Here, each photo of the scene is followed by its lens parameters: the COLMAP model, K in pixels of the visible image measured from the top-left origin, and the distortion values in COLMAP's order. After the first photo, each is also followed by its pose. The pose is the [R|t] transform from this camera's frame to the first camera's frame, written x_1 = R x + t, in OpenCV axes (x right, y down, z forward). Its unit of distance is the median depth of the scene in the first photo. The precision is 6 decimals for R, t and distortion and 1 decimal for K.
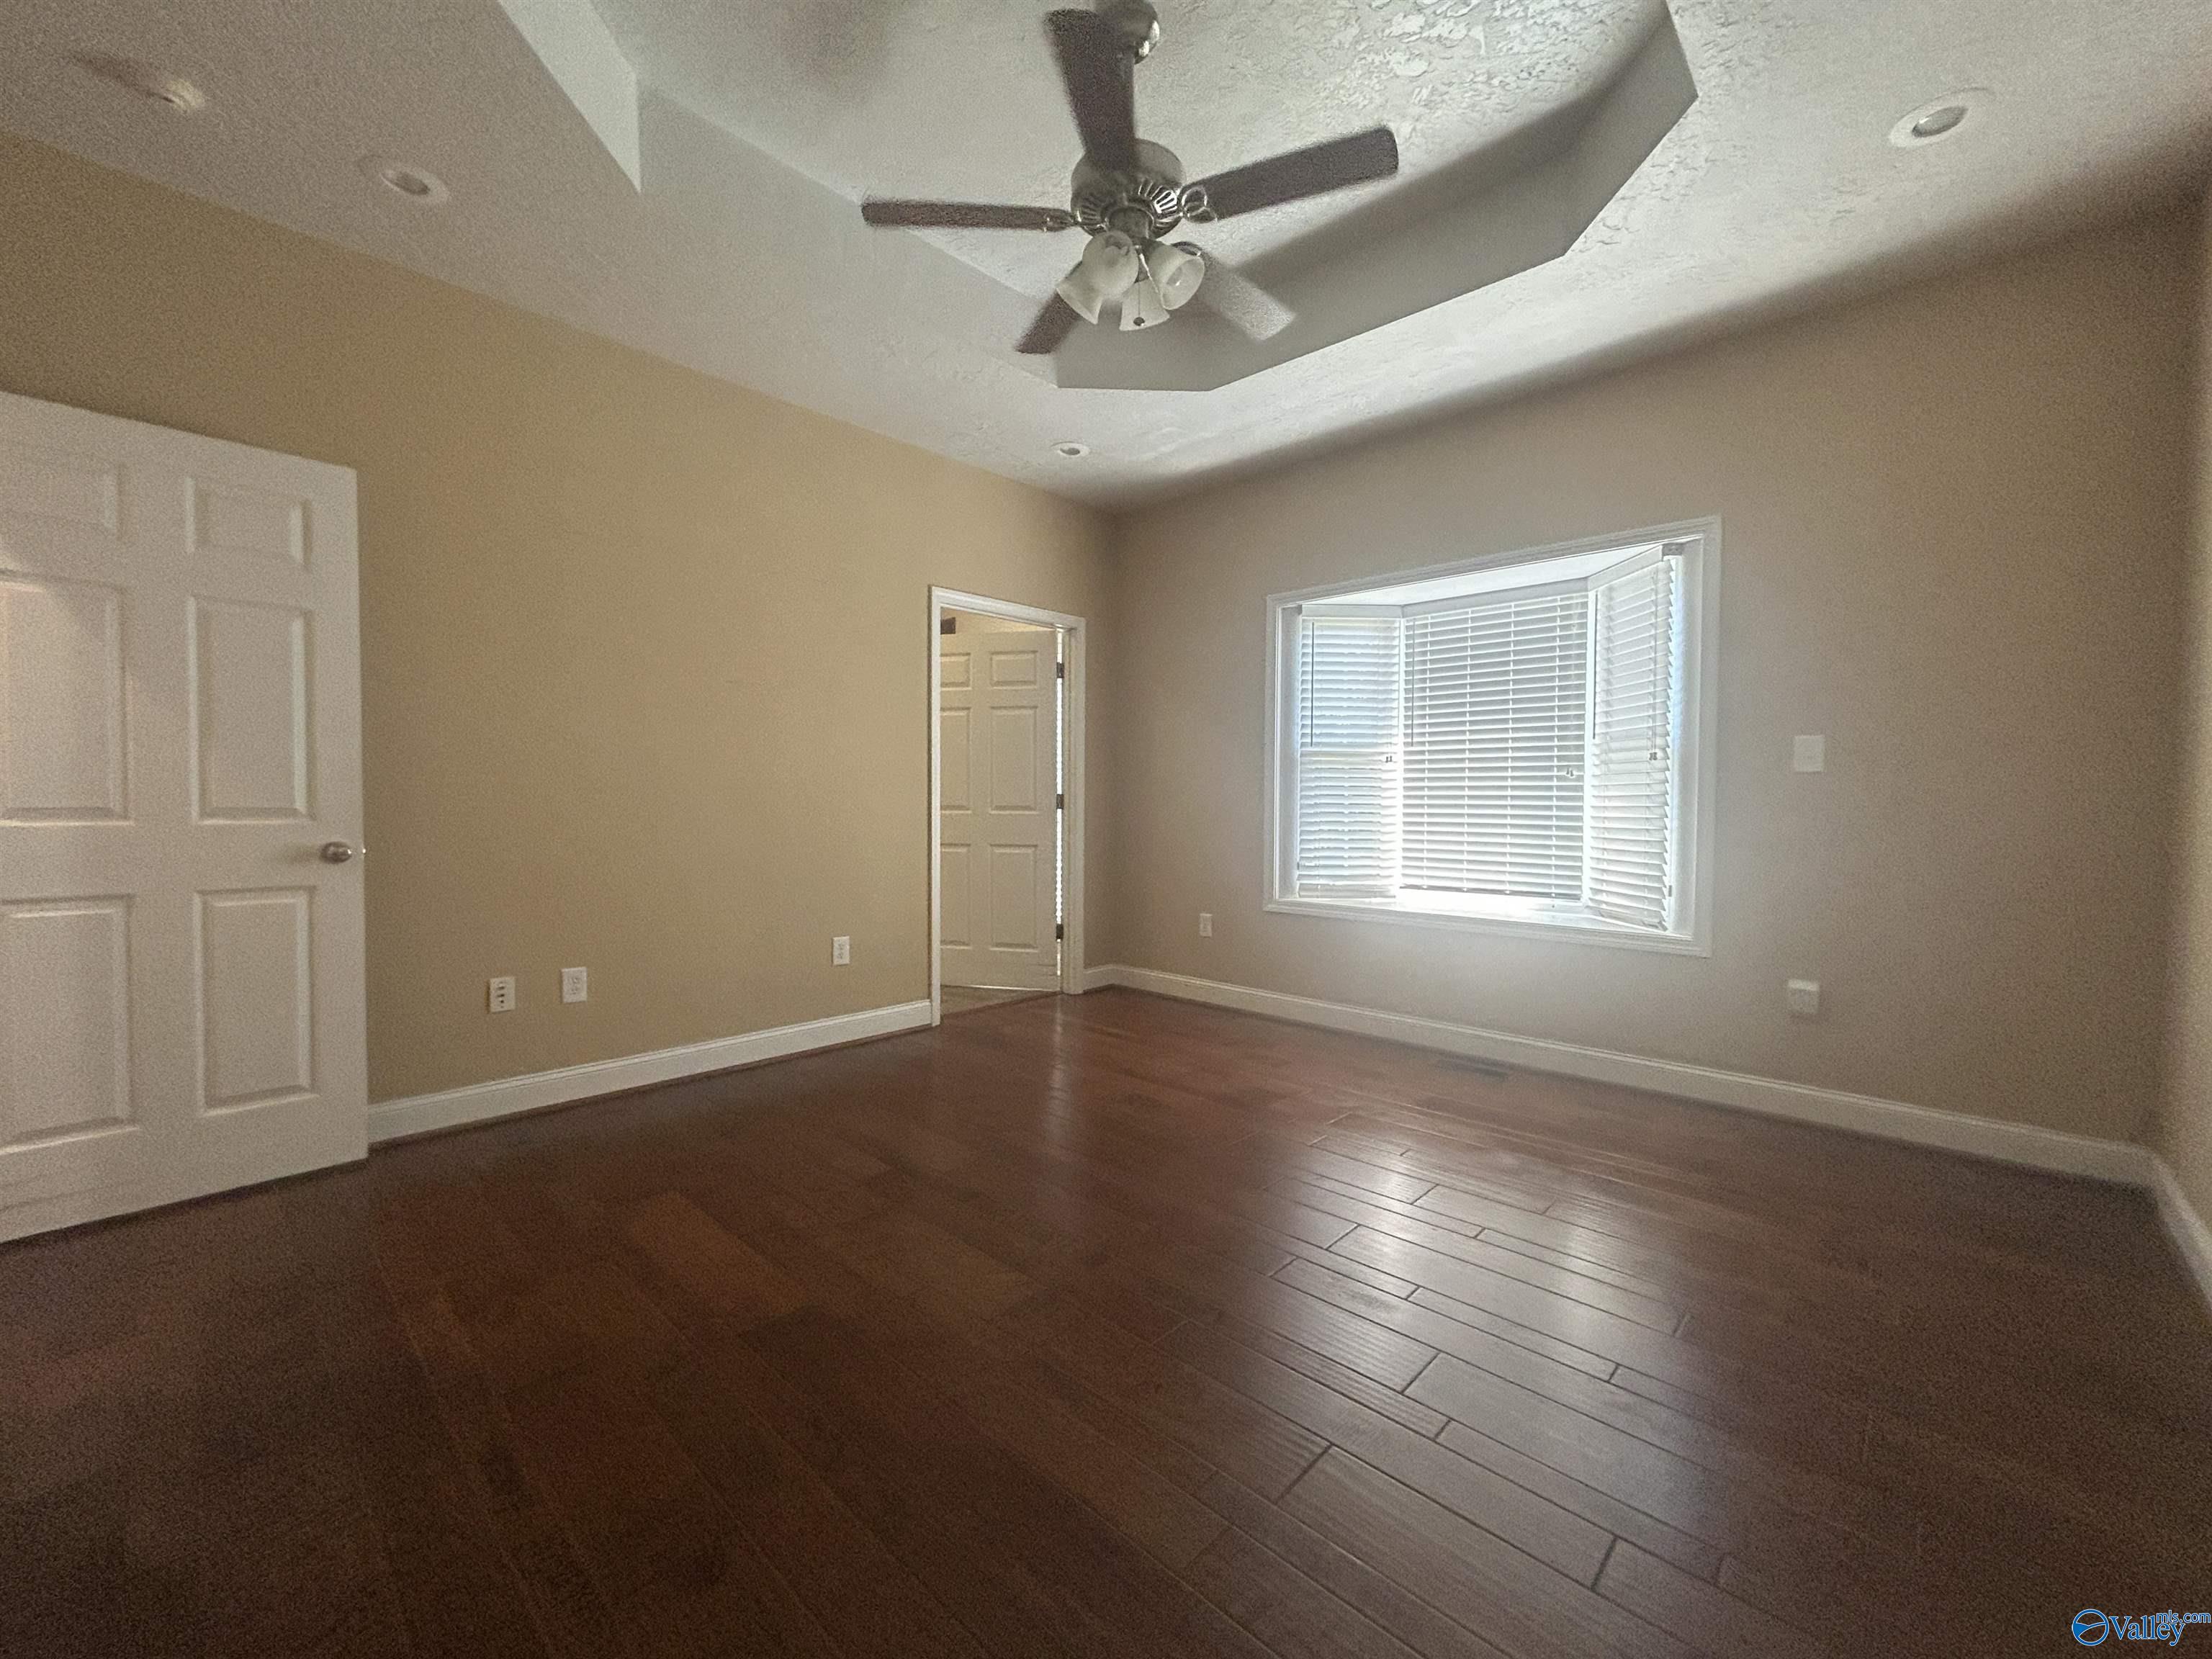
lens RADIAL K [[893.9, 0, 1105.7], [0, 893.9, 834.5], [0, 0, 1]] dist [0.001006, -0.000139]
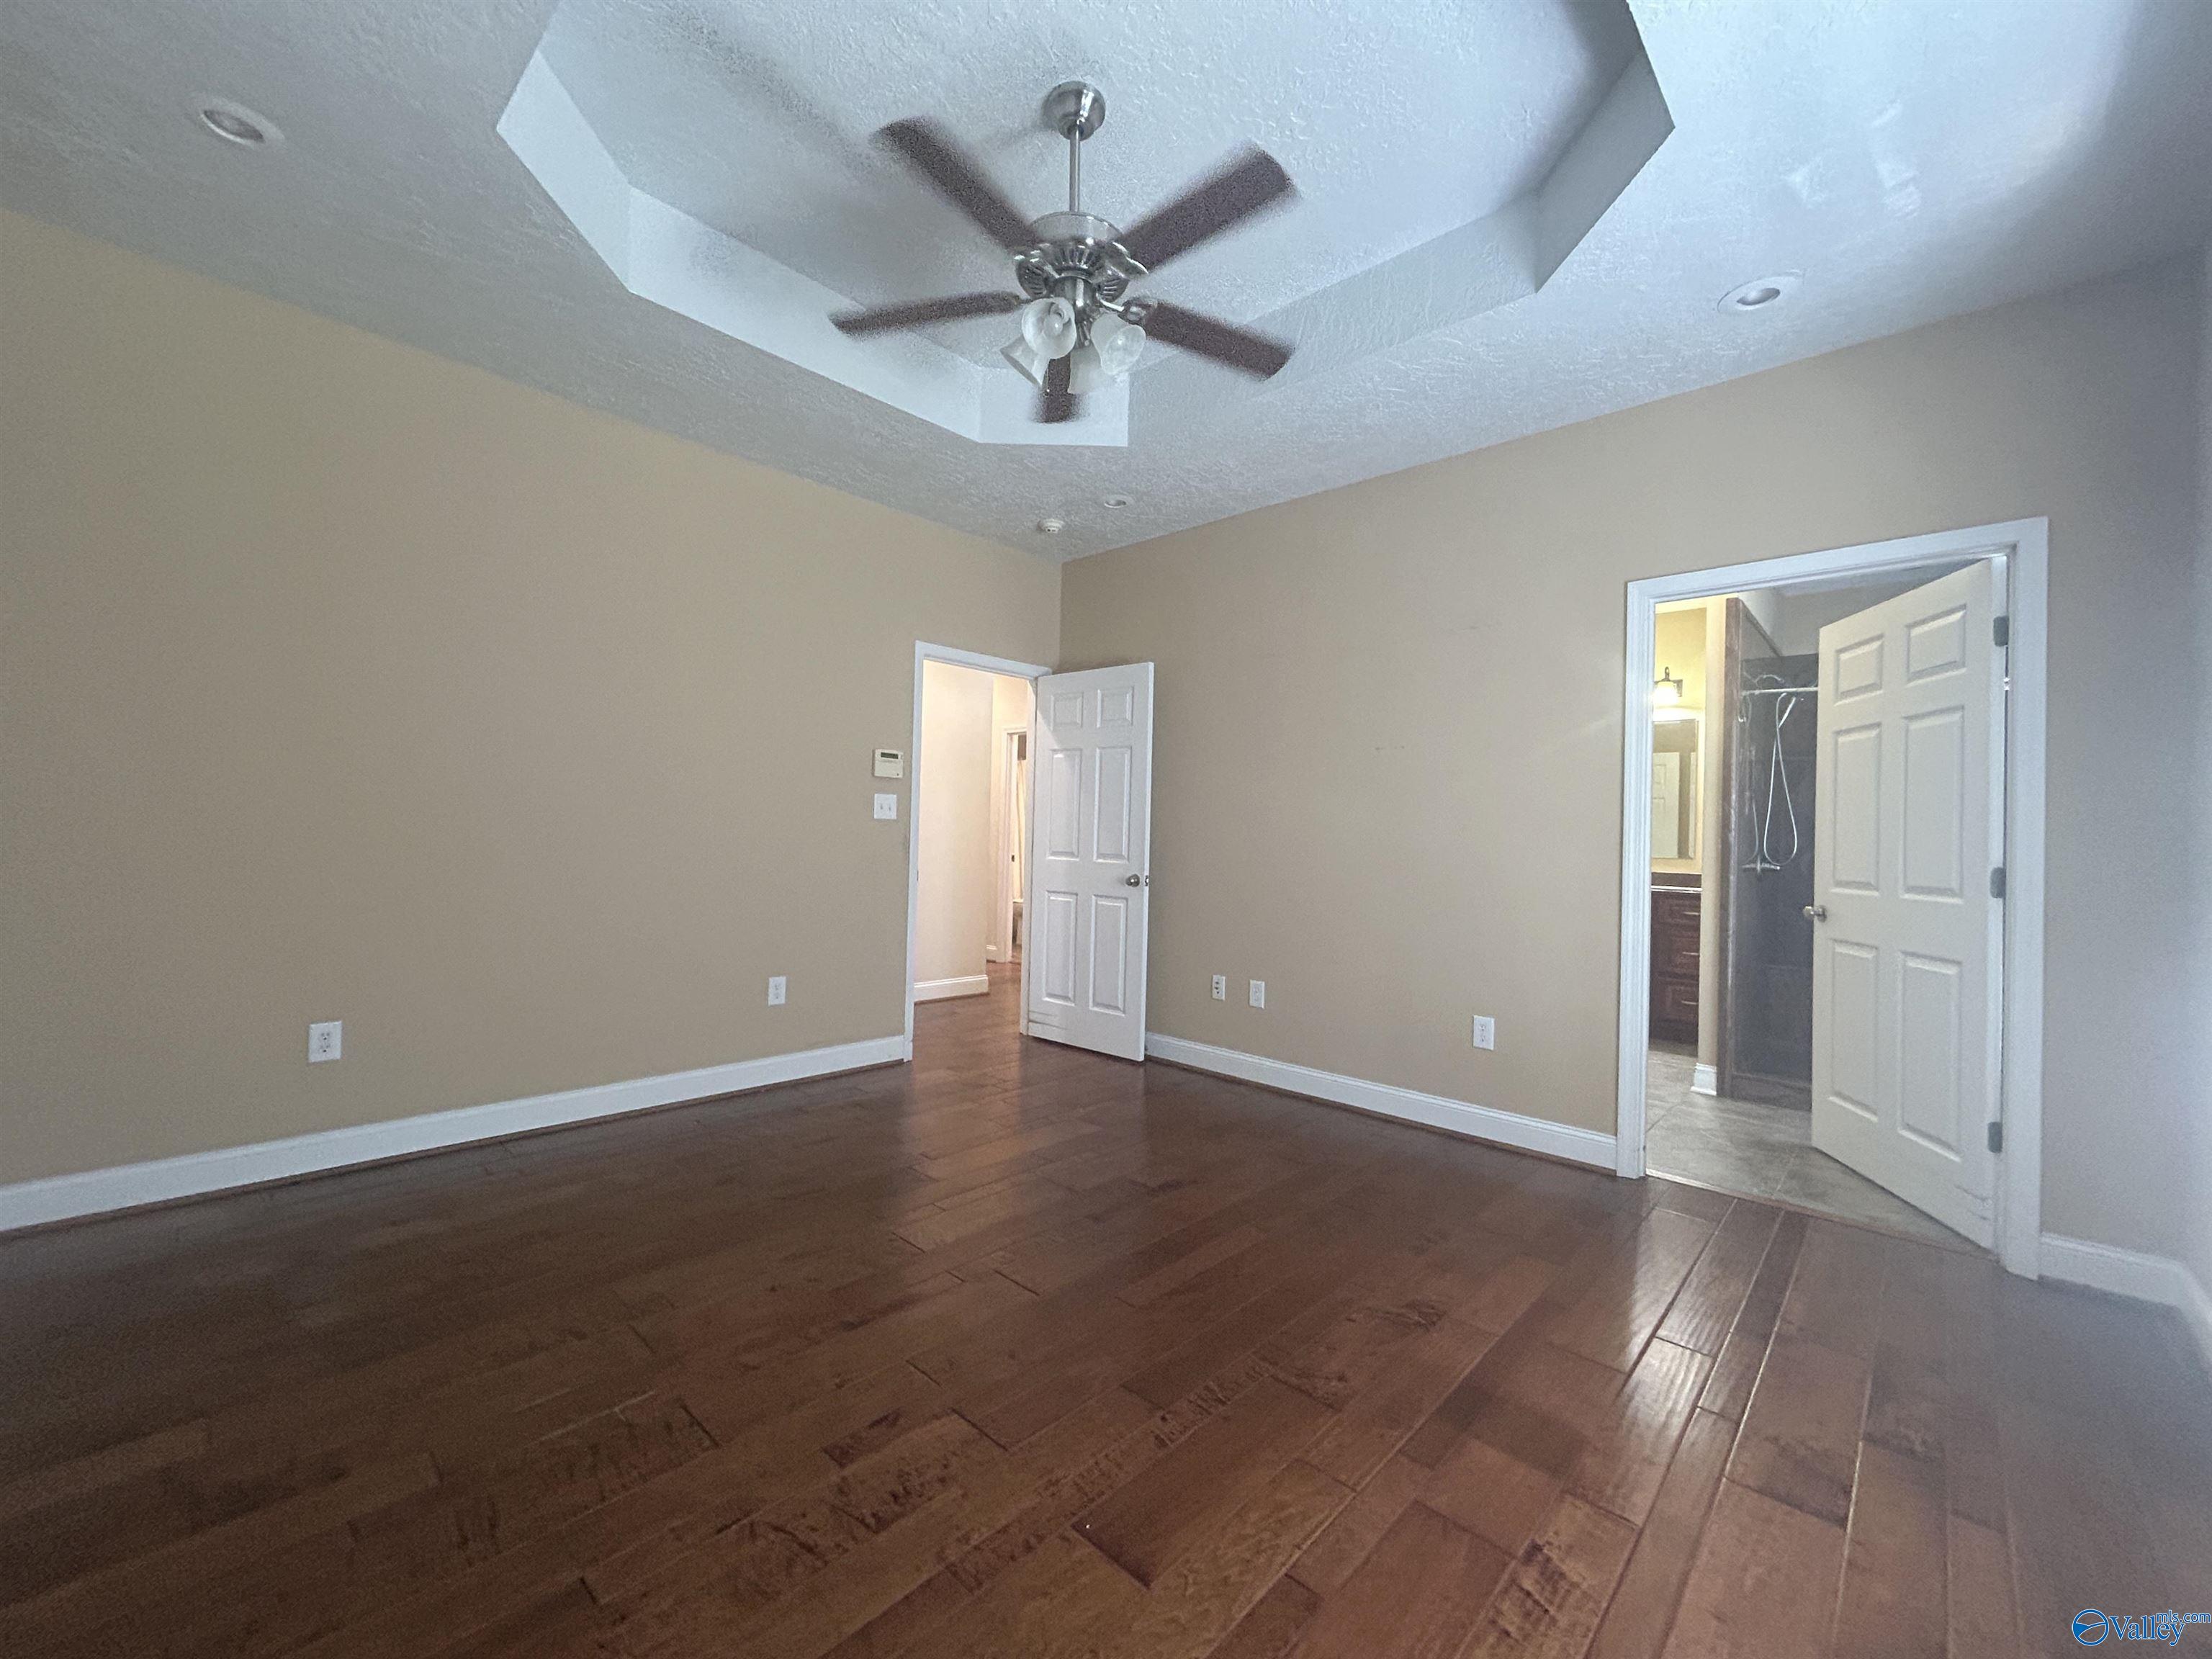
lens RADIAL K [[893.9, 0, 1103.2], [0, 893.9, 832.3], [0, 0, 1]] dist [0.001006, -0.000139]
pose [[-0.000972, -0.018437, -0.999830, 0.818347], [-0.071210, 0.997293, -0.018321, -0.032889], [0.997461, 0.071180, -0.002283, 0.847150]]
